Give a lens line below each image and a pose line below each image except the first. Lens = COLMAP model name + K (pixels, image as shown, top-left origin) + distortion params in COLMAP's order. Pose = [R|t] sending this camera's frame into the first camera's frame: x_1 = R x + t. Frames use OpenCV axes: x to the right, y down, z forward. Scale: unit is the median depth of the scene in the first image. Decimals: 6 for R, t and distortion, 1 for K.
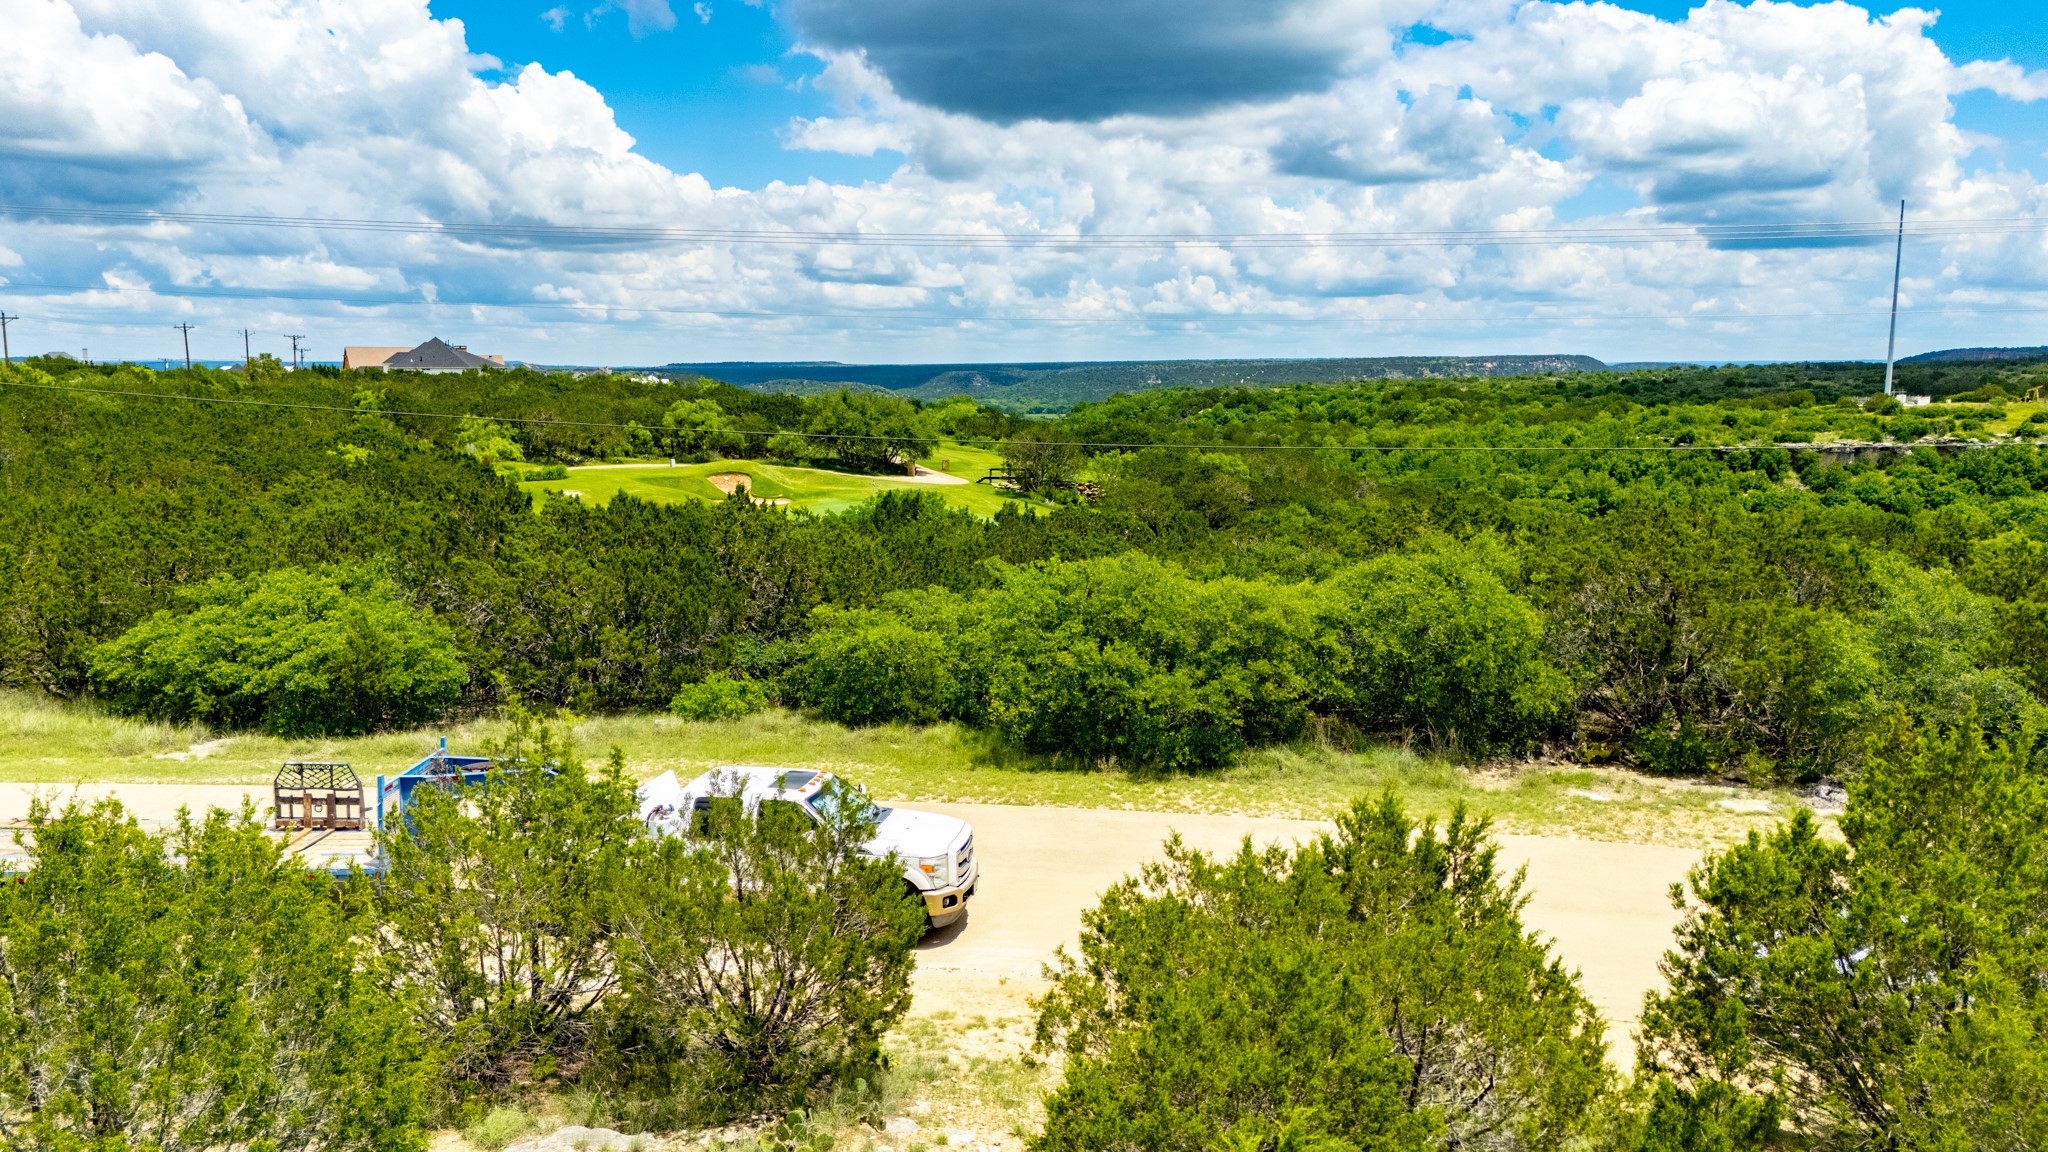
lens RADIAL K [[1498.3, 0, 1024.0], [0, 1498.3, 576.0], [0, 0, 1]] dist [0.106343, -0.133924]
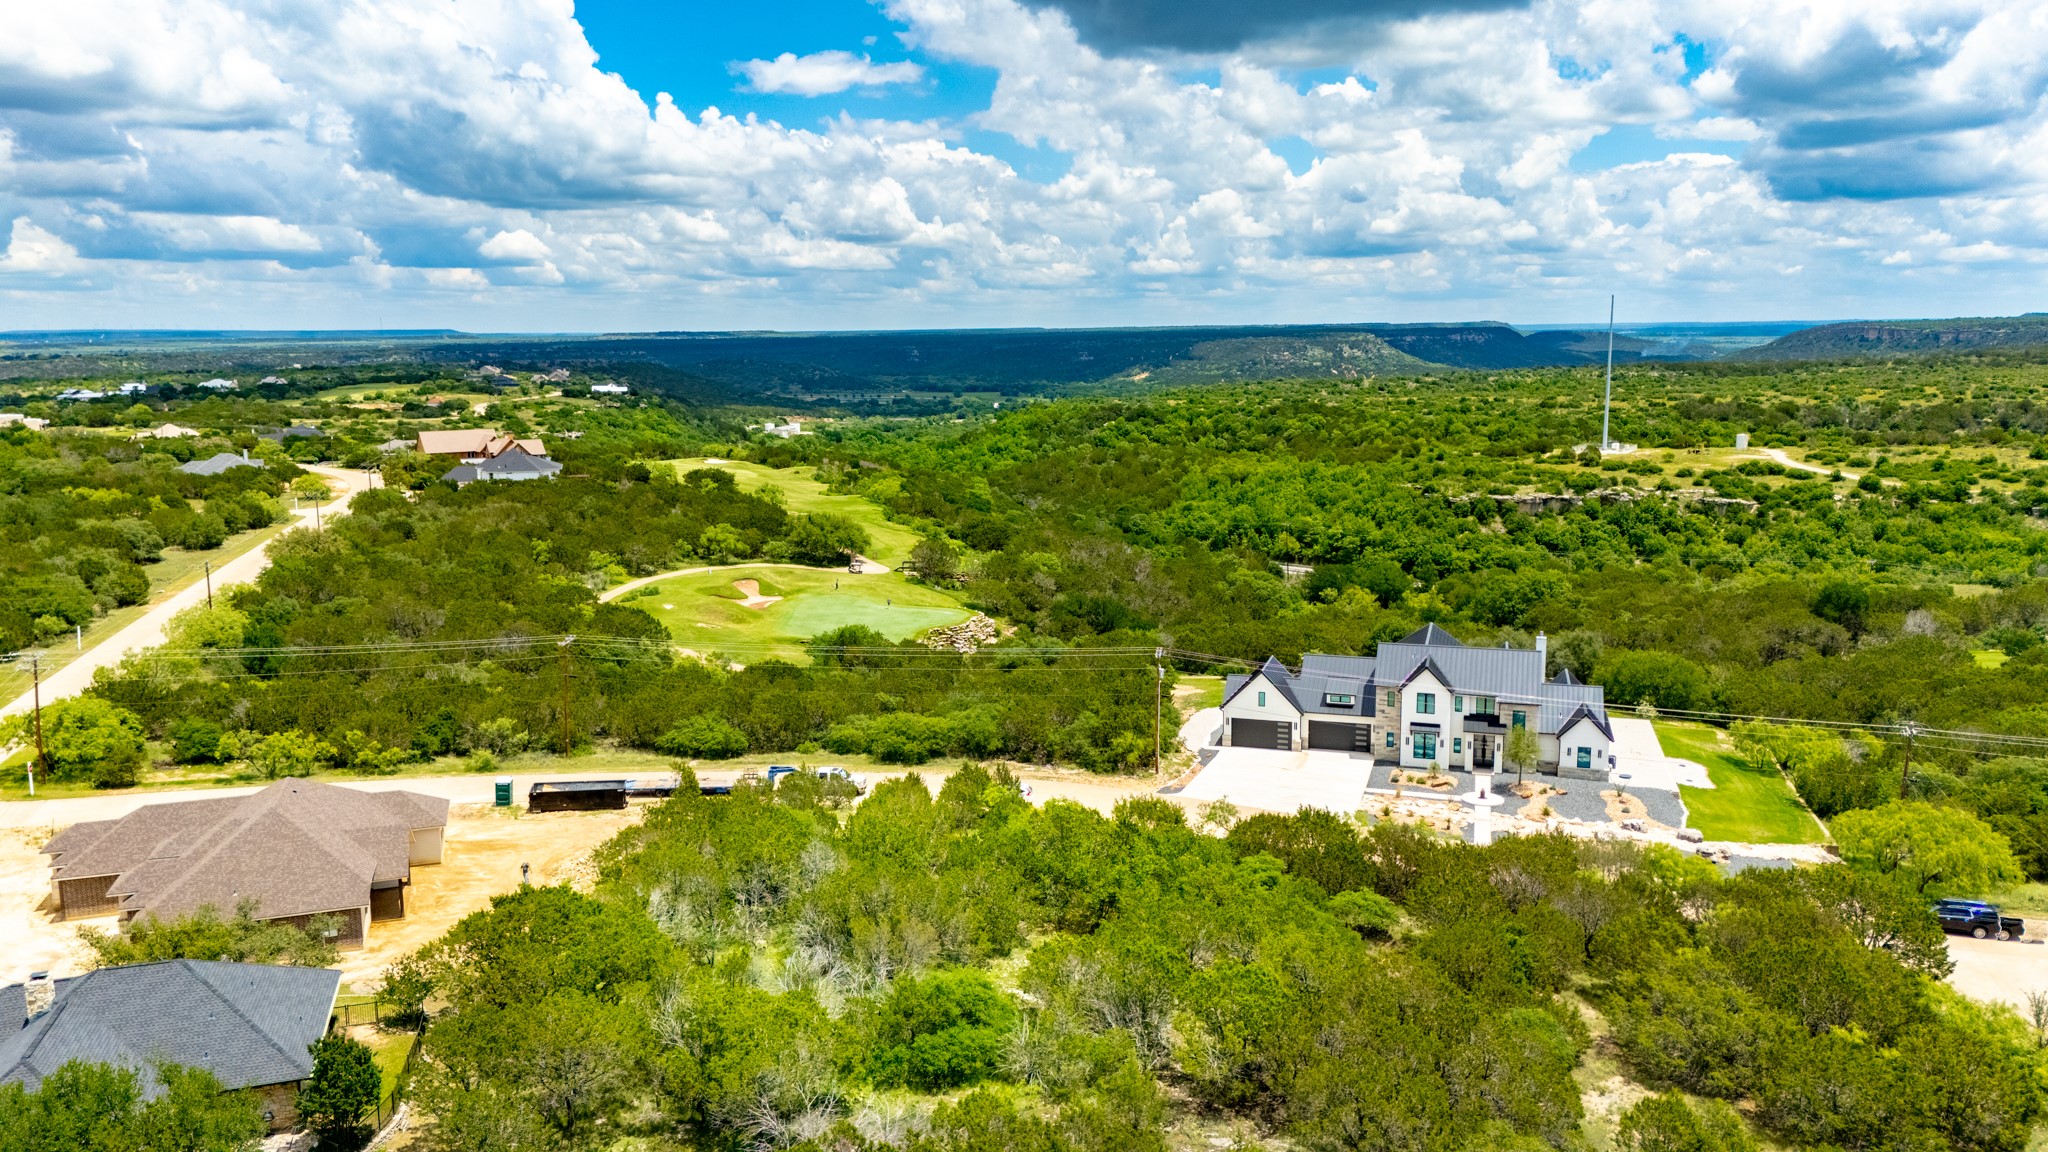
lens RADIAL K [[1498.3, 0, 1024.0], [0, 1498.3, 576.0], [0, 0, 1]] dist [0.106343, -0.133924]
pose [[0.999202, -0.011645, 0.038204, 0.026970], [0.010736, 0.999656, 0.023918, -0.055118], [-0.038470, -0.023489, 0.998984, -0.357183]]
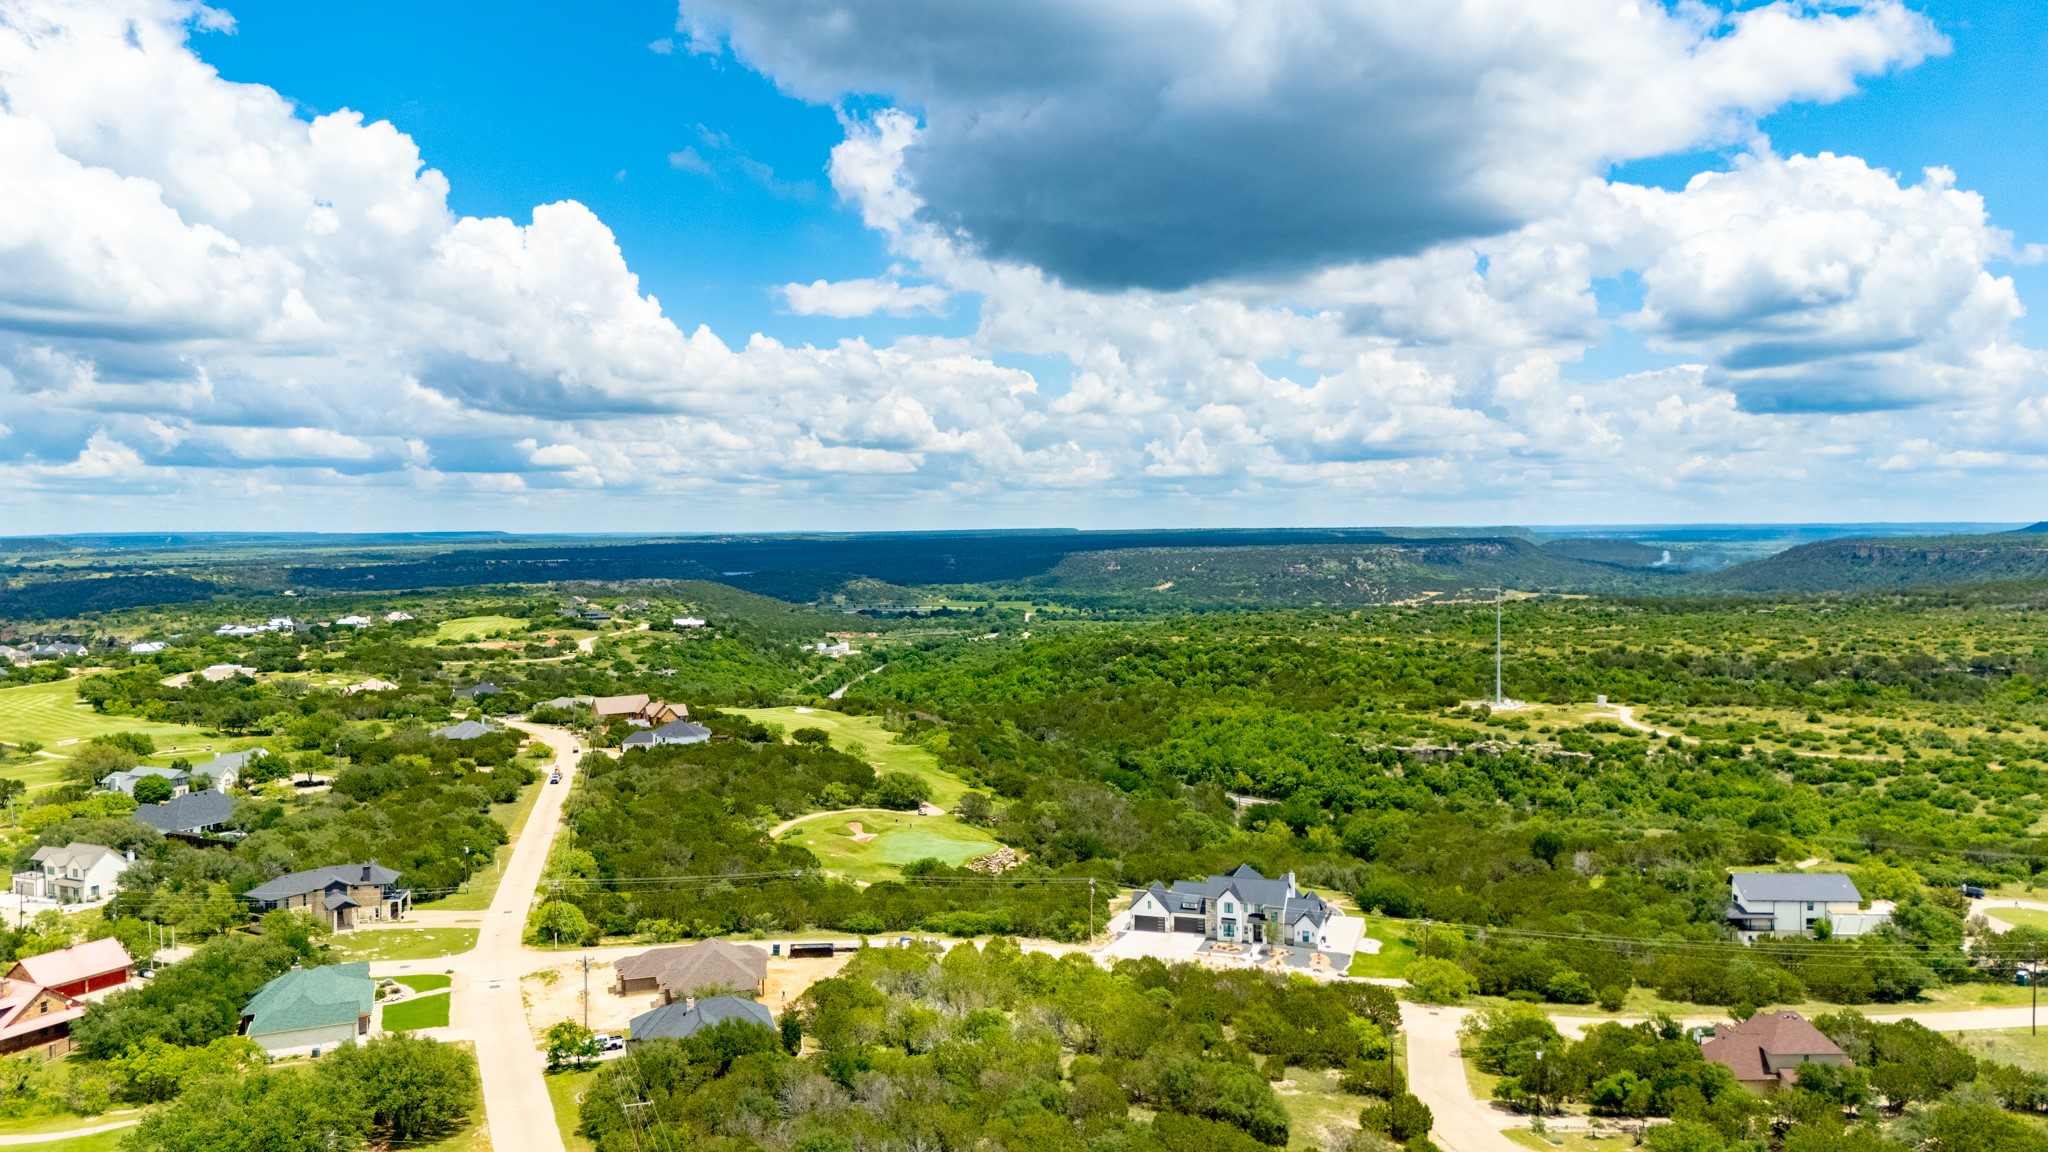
lens RADIAL K [[1498.3, 0, 1024.0], [0, 1498.3, 576.0], [0, 0, 1]] dist [0.106343, -0.133924]
pose [[0.999832, -0.005469, 0.017506, 0.028863], [0.007284, 0.994407, -0.105366, -0.109147], [-0.016832, 0.105476, 0.994279, -0.836499]]
